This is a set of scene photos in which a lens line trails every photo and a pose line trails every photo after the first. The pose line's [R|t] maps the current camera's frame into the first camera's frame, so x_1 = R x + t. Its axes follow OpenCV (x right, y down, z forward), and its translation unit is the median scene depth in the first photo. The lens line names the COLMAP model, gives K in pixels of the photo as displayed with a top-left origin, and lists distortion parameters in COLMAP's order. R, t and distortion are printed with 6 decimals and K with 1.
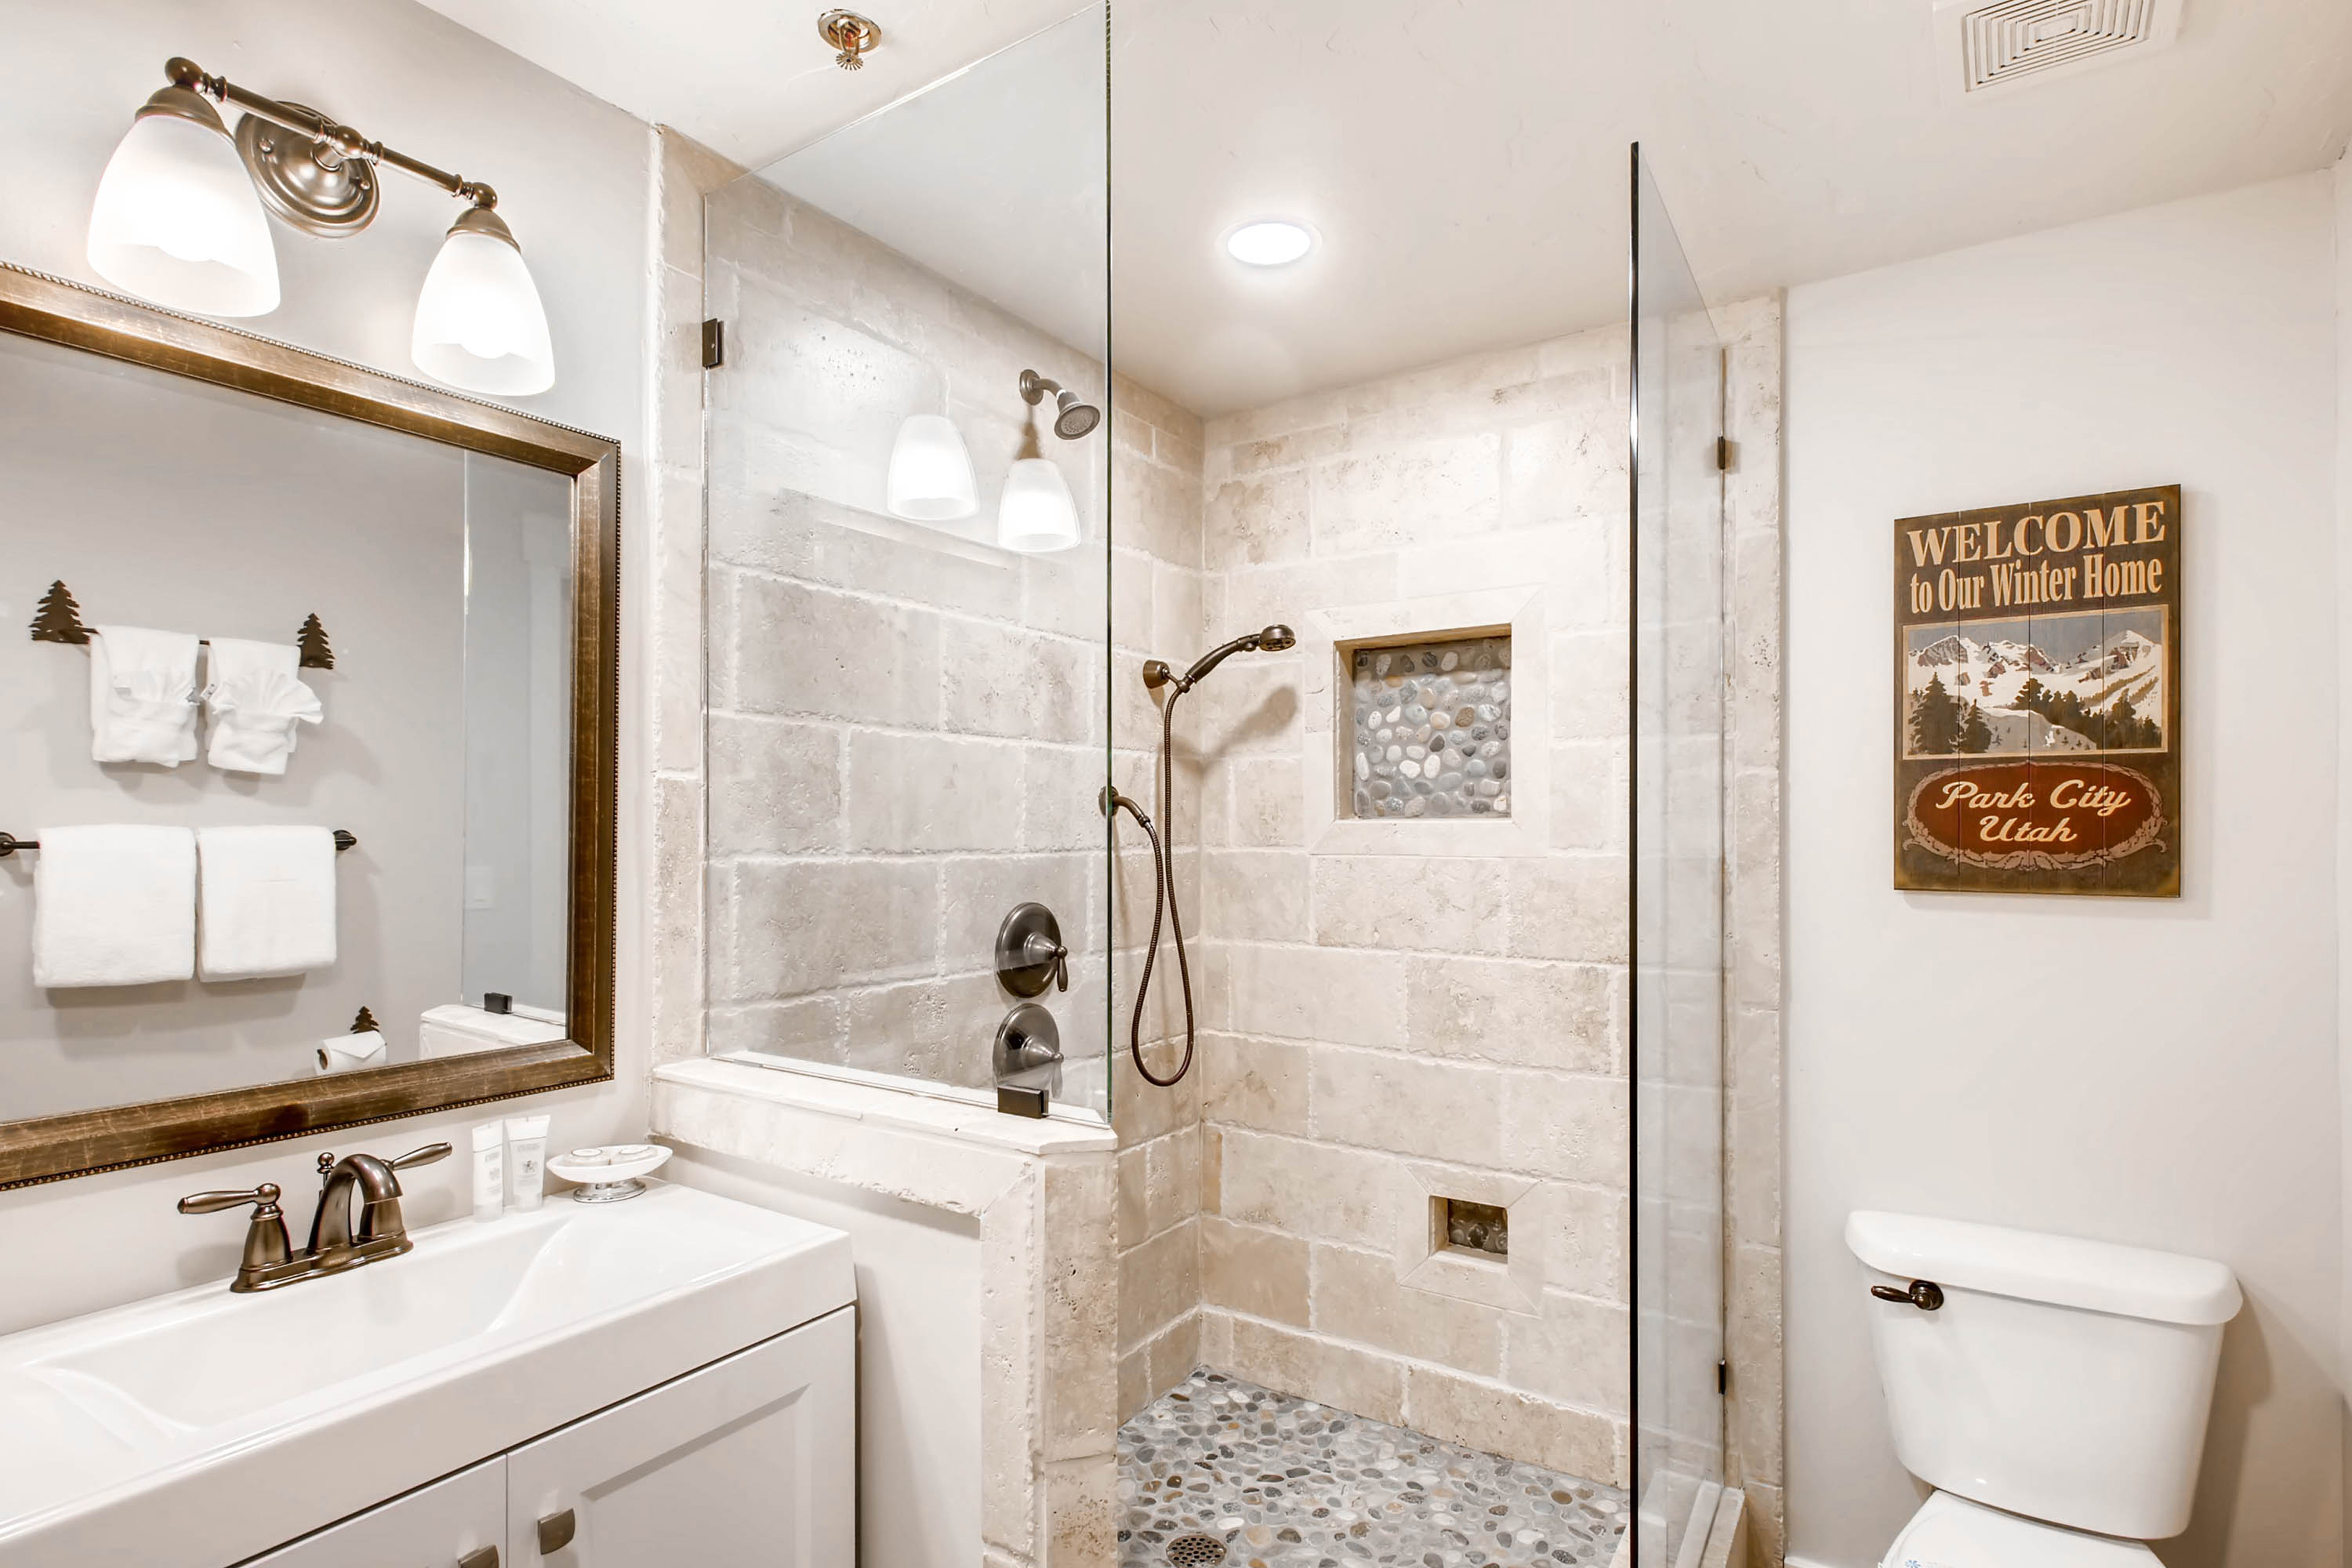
lens RADIAL K [[1163.7, 0, 1157.1], [0, 1163.7, 823.2], [0, 0, 1]] dist [0.011912, -0.003913]
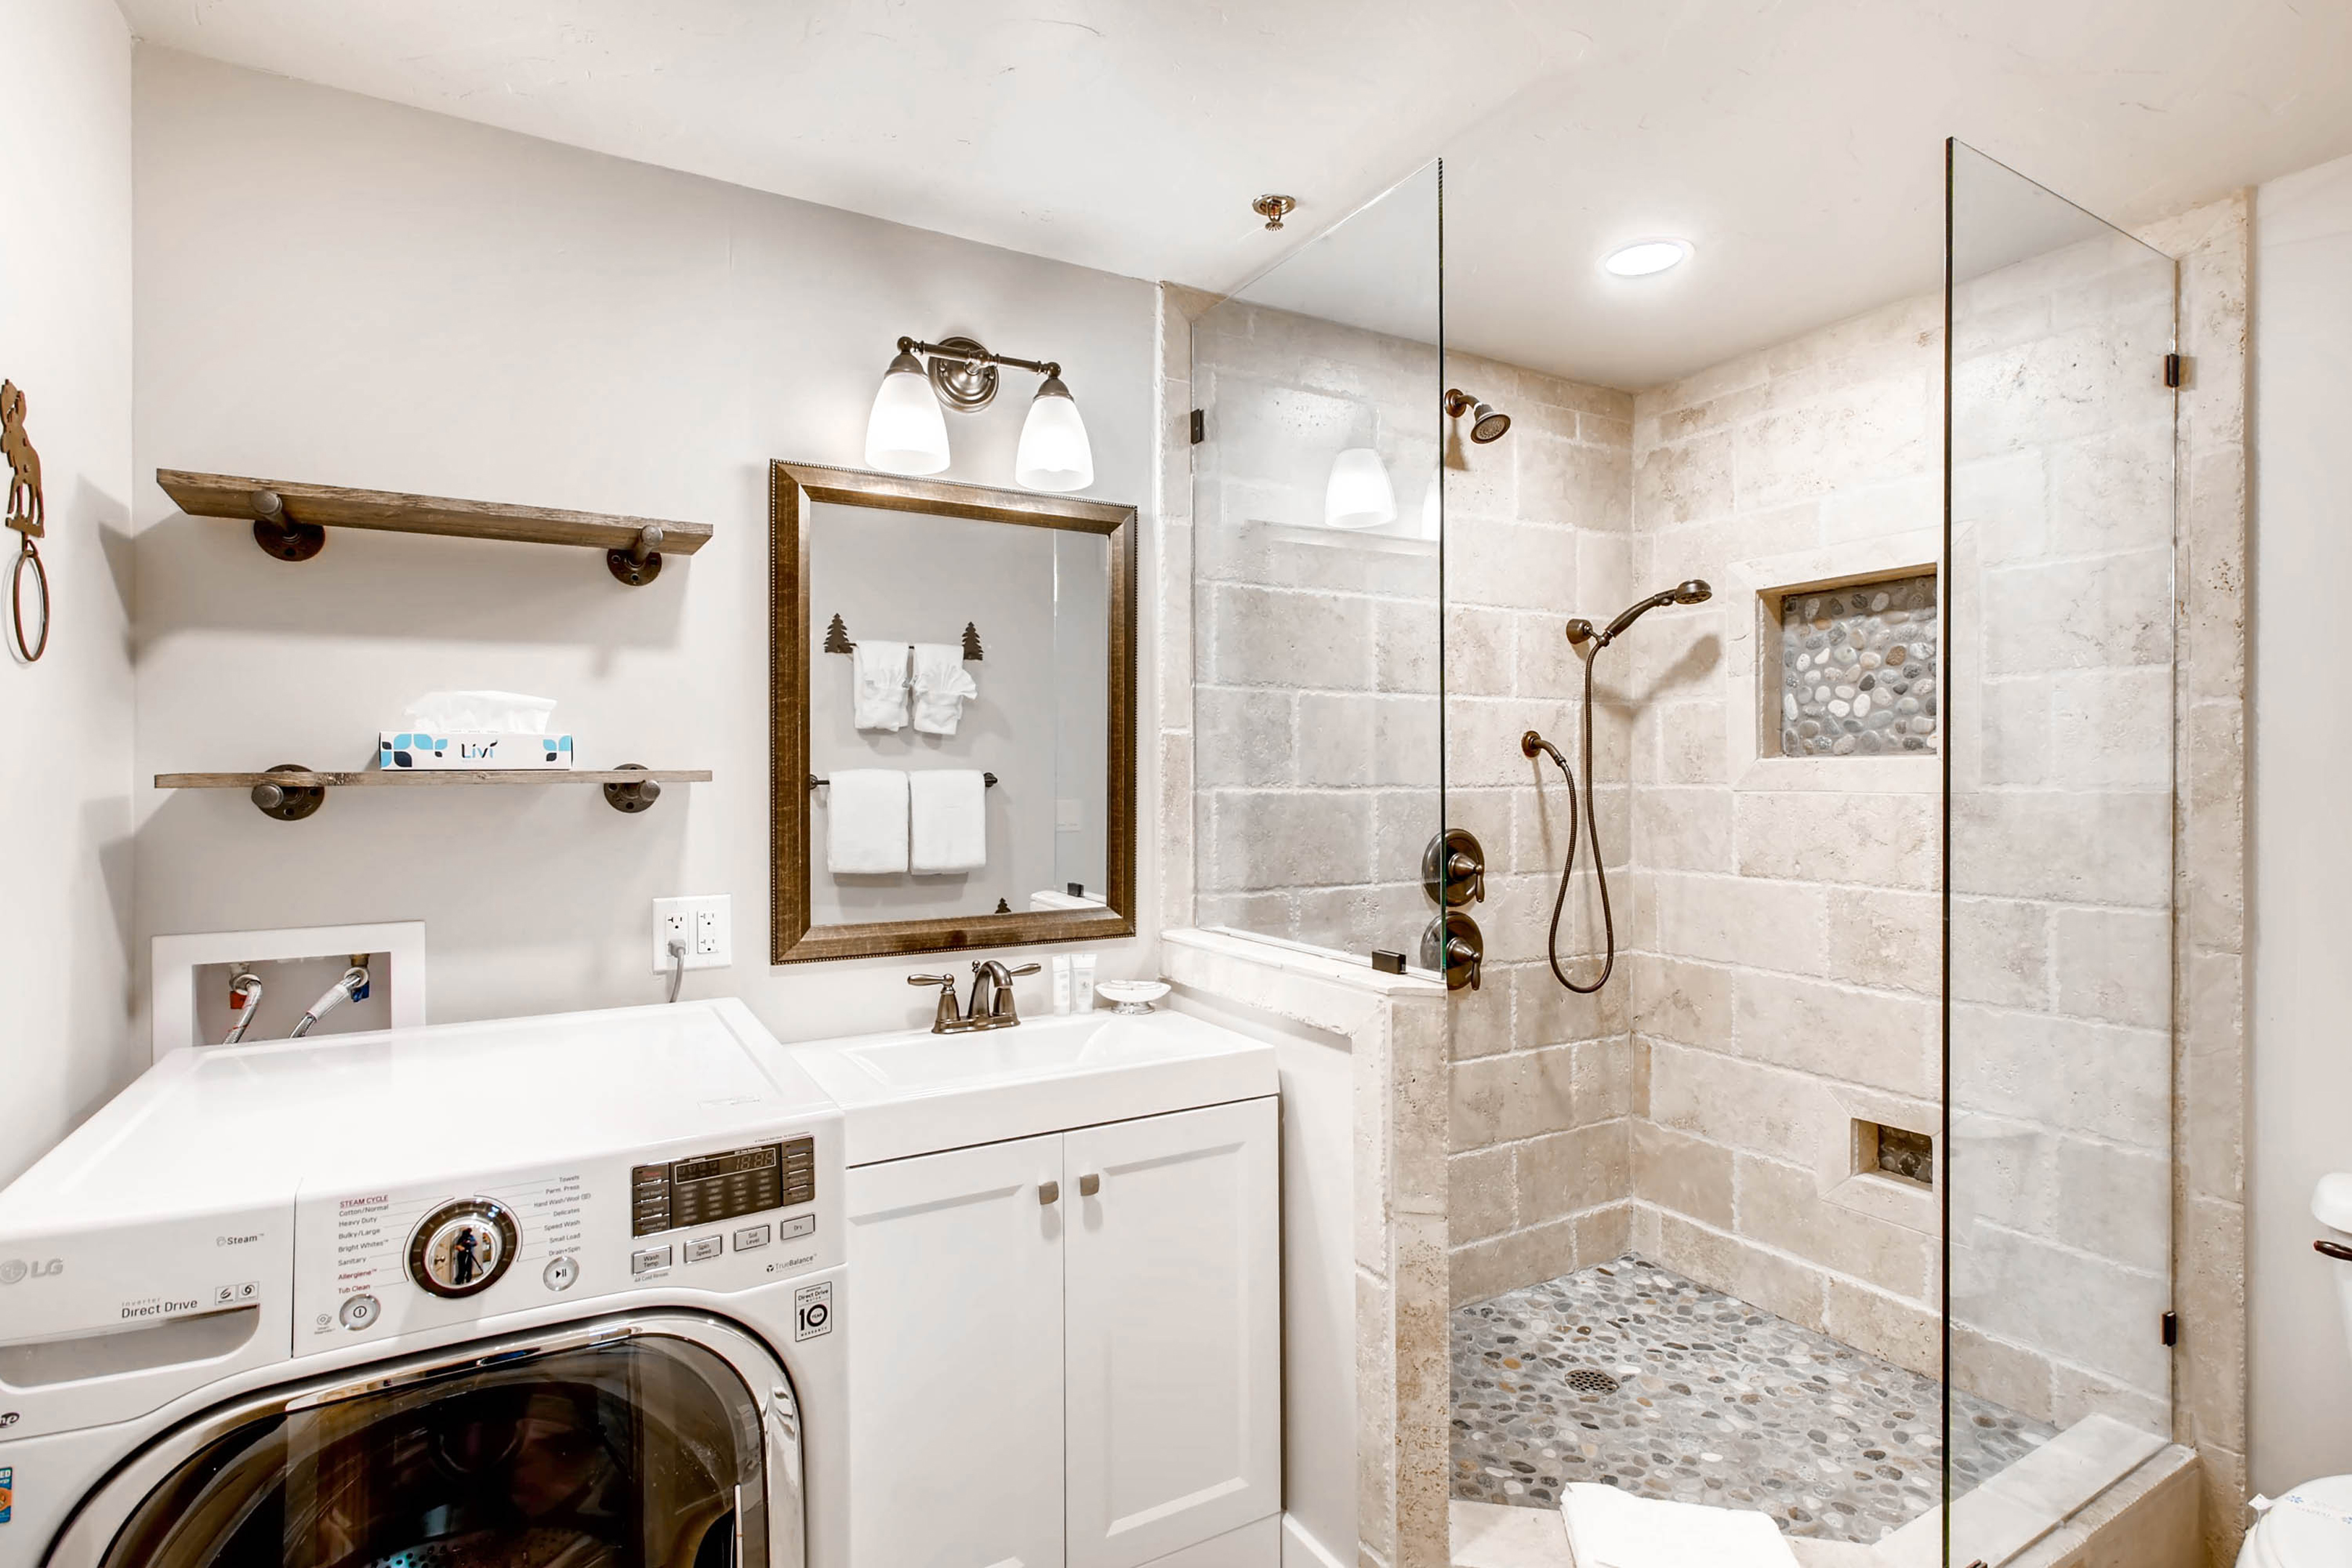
lens RADIAL K [[1163.7, 0, 1182.5], [0, 1163.7, 782.1], [0, 0, 1]] dist [0.011912, -0.003913]
pose [[0.900327, -0.001448, -0.435211, 0.170300], [0.006315, 0.999933, 0.009736, 0.006131], [0.435168, -0.011514, 0.900276, -0.223607]]
